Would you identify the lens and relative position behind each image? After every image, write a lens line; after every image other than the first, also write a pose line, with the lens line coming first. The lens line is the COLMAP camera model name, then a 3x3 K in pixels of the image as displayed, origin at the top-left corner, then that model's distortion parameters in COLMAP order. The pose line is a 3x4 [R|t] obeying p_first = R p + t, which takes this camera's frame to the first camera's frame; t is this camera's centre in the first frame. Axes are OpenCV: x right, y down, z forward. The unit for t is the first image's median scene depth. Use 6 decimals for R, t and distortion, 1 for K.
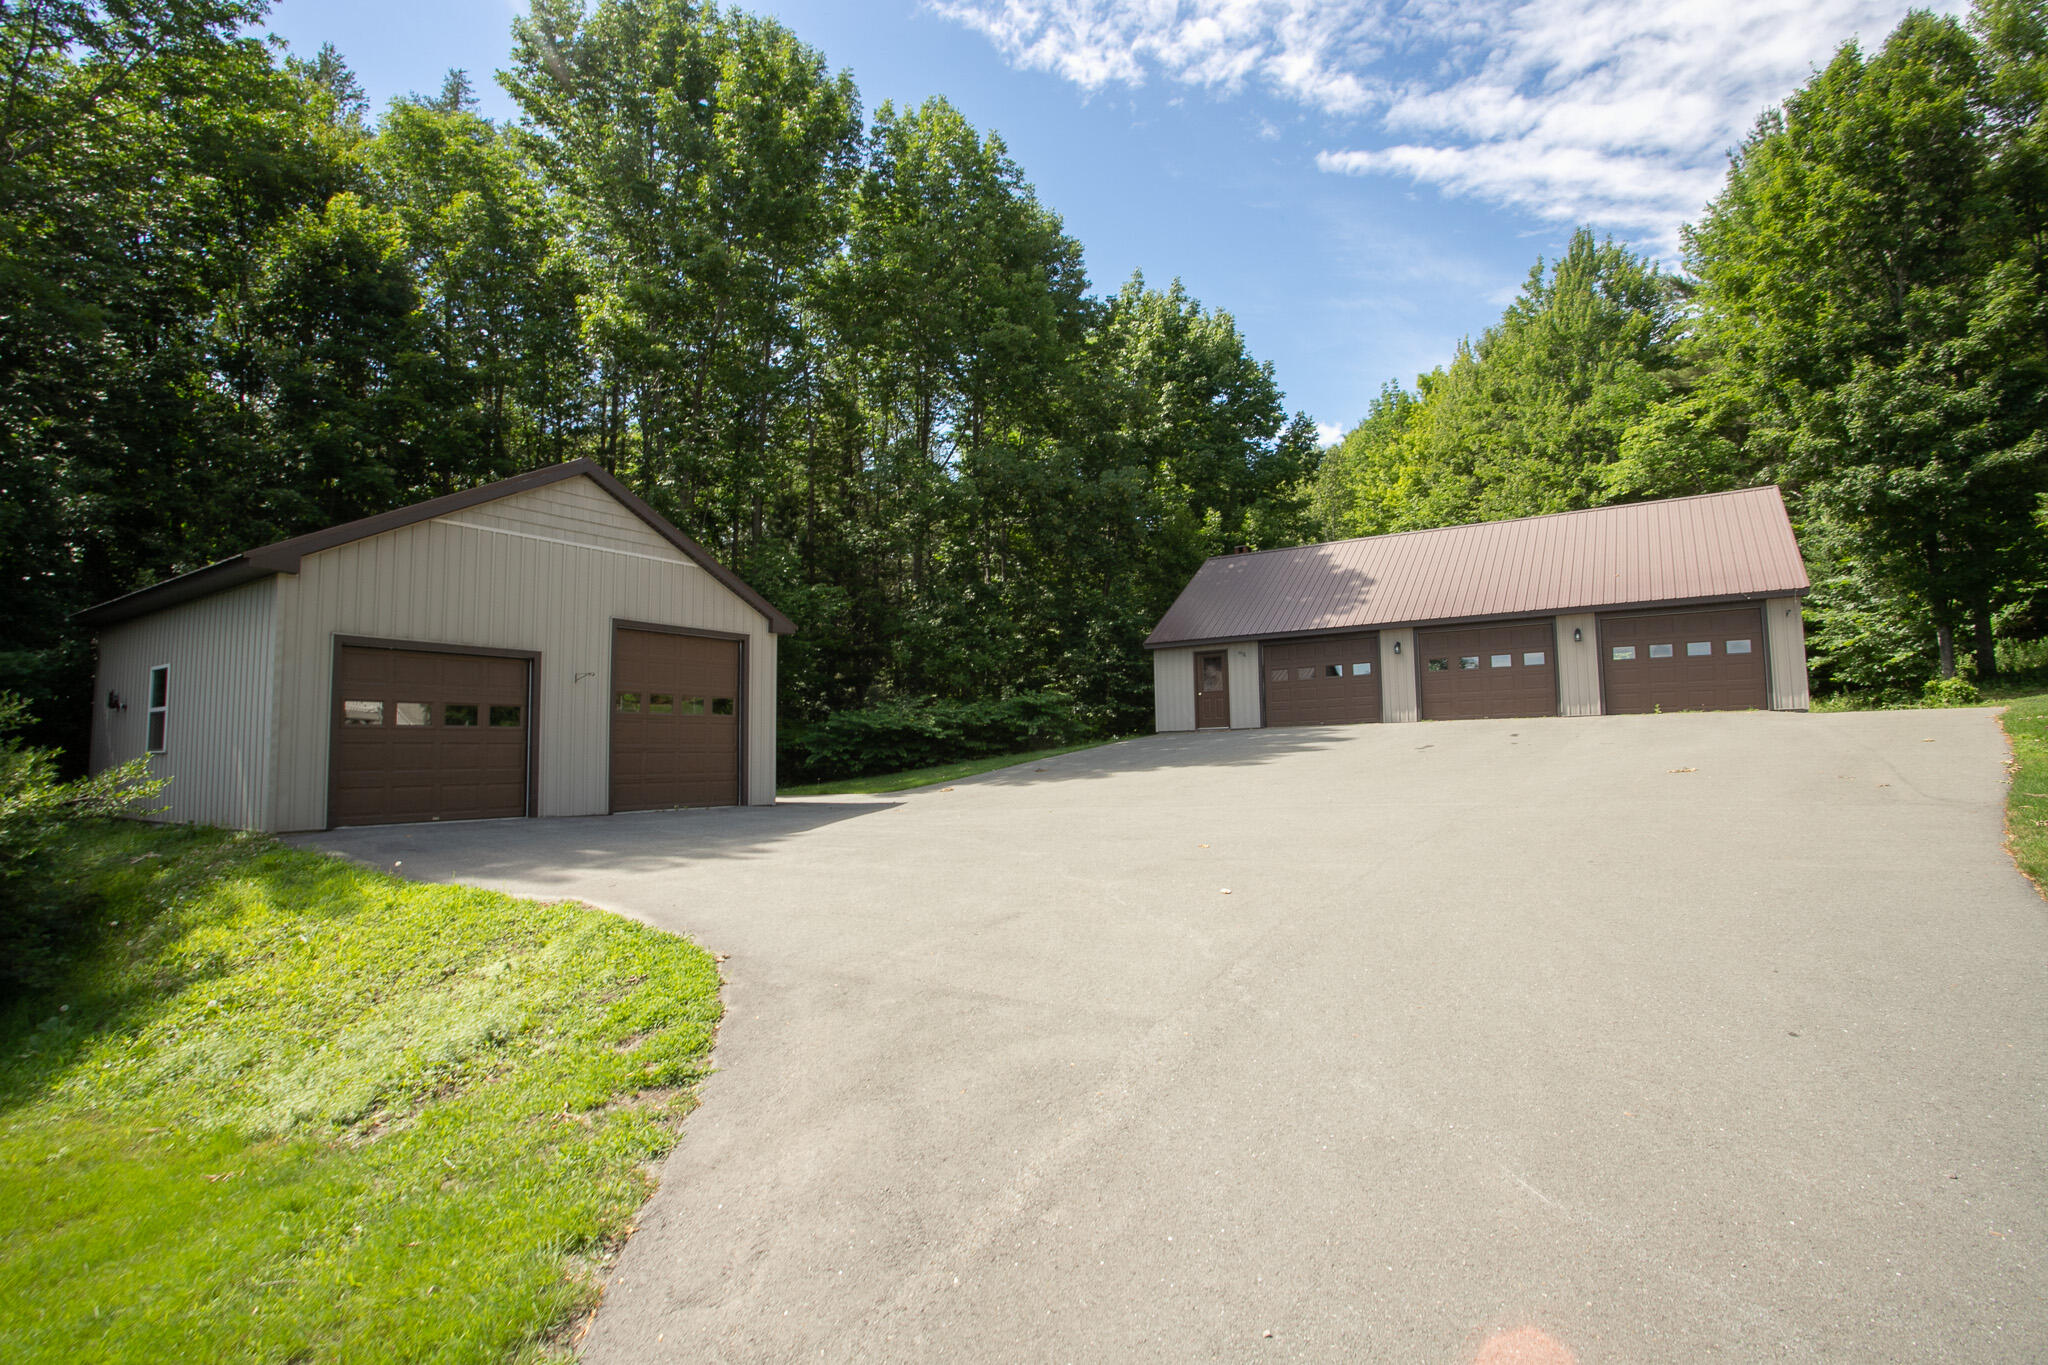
lens RADIAL K [[994.4, 0, 1027.2], [0, 994.4, 672.3], [0, 0, 1]] dist [-0.080465, 0.031596]
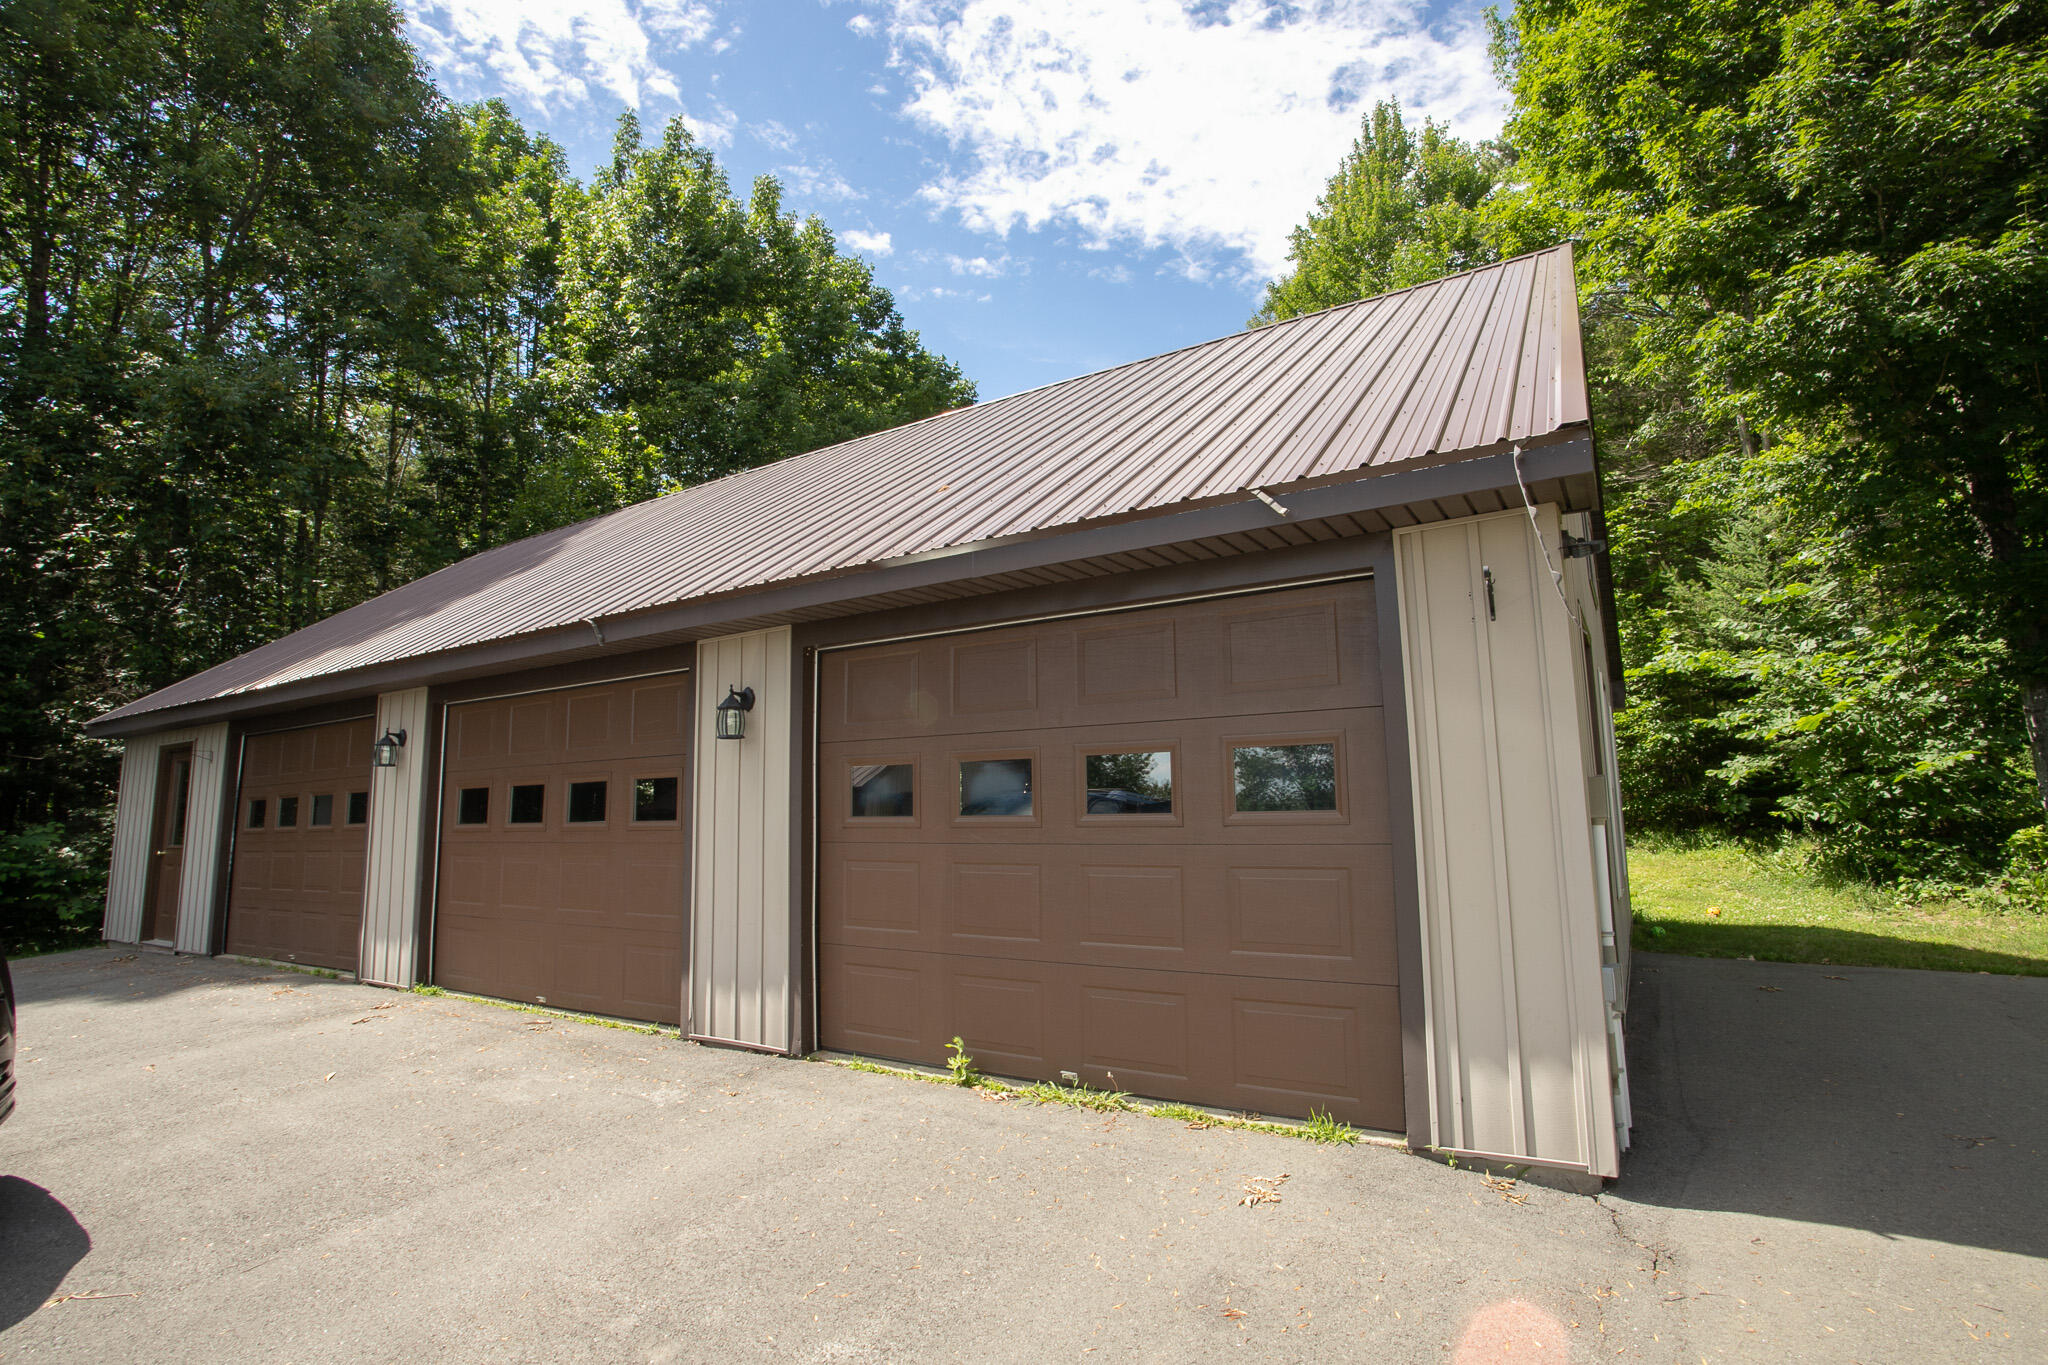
lens RADIAL K [[984.6, 0, 1024.0], [0, 984.6, 682.5], [0, 0, 1]] dist [-0.078241, 0.020943]
pose [[0.999671, 0.003844, 0.025364, 0.509618], [-0.002367, 0.998314, -0.058001, -0.025701], [-0.025544, 0.057922, 0.997994, 0.598323]]
